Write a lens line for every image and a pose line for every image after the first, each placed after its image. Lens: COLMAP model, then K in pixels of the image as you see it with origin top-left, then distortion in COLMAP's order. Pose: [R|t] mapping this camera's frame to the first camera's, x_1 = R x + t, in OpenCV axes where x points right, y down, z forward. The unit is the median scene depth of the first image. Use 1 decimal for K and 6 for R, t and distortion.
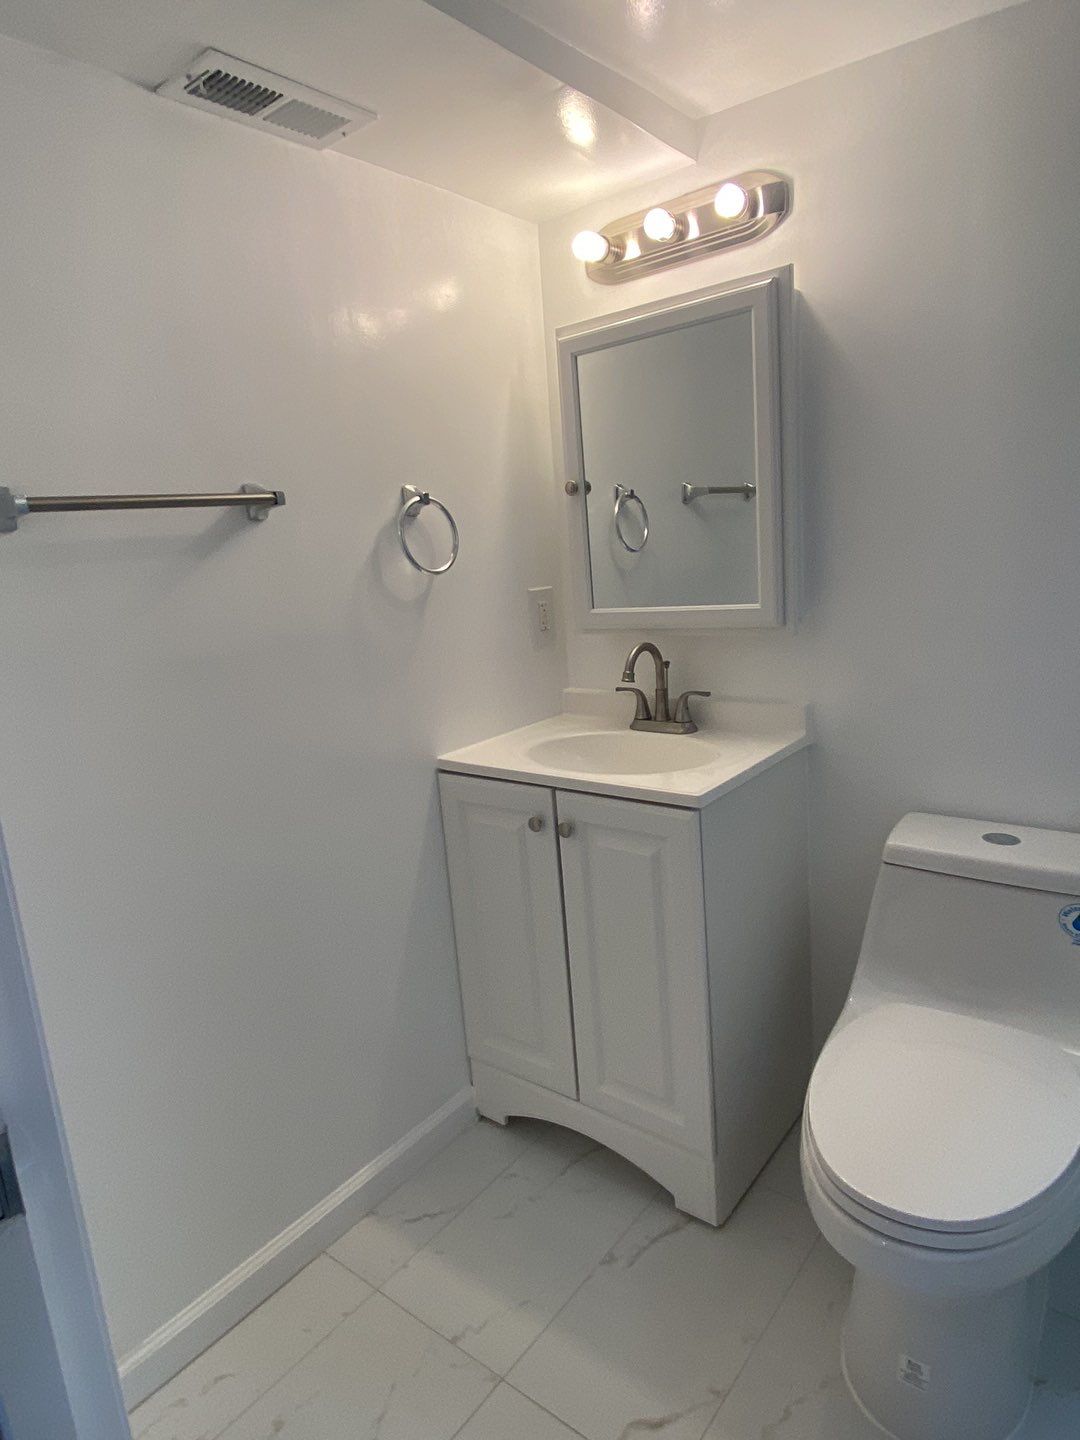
lens RADIAL K [[869.3, 0, 537.3], [0, 869.3, 727.8], [0, 0, 1]] dist [0.108075, -0.134024]
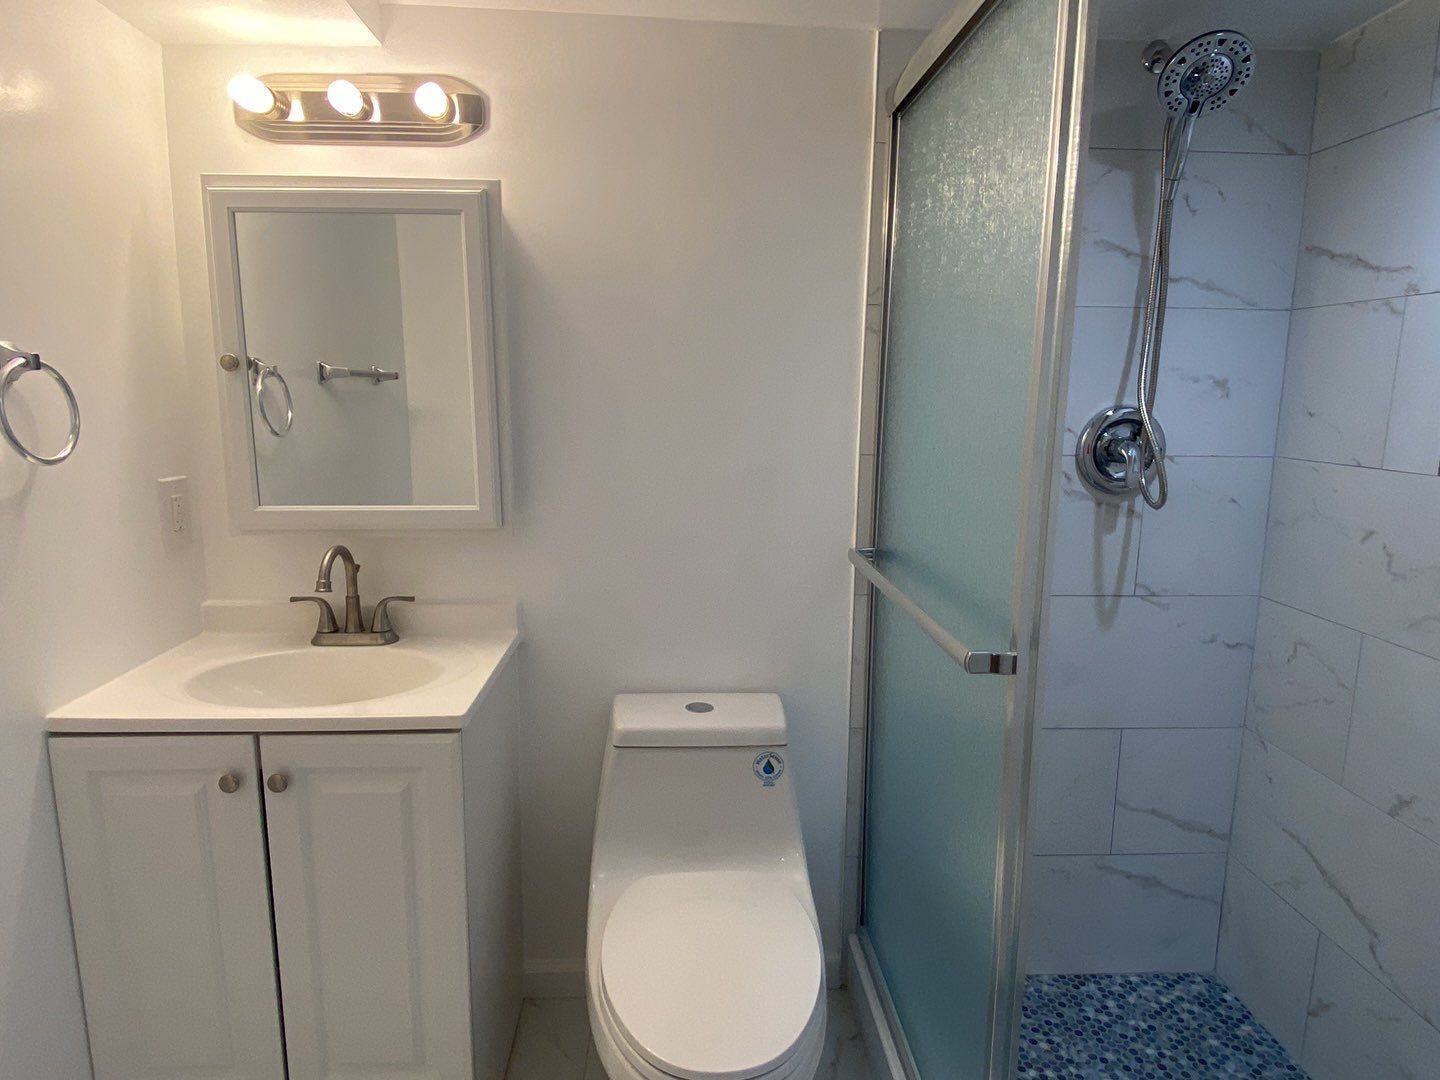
lens RADIAL K [[871.4, 0, 725.0], [0, 871.4, 539.4], [0, 0, 1]] dist [0.053162, -0.053236]
pose [[0.739460, -0.029987, 0.672532, -0.191773], [0.074424, 0.996525, -0.037398, -0.044054], [-0.669074, 0.077707, 0.739122, 0.089880]]
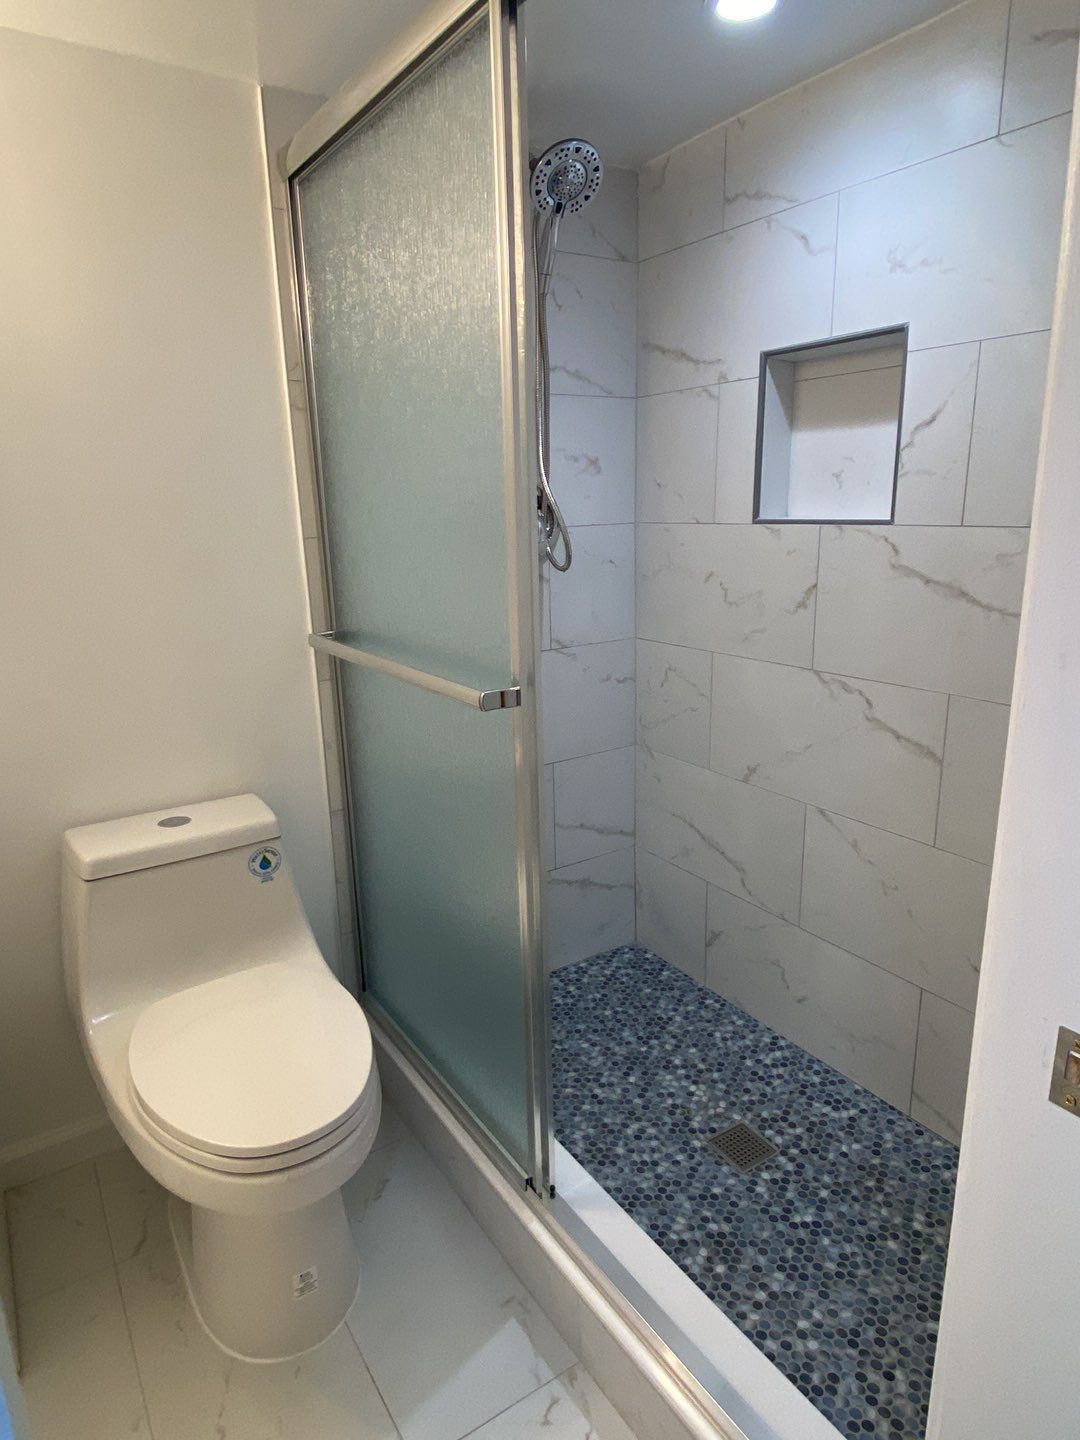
lens RADIAL K [[869.3, 0, 537.3], [0, 869.3, 727.8], [0, 0, 1]] dist [0.108075, -0.134024]
pose [[0.303576, -0.174960, 0.936606, -0.295790], [0.205067, 0.971957, 0.115096, -0.018488], [-0.930478, 0.157126, 0.330941, 0.172872]]
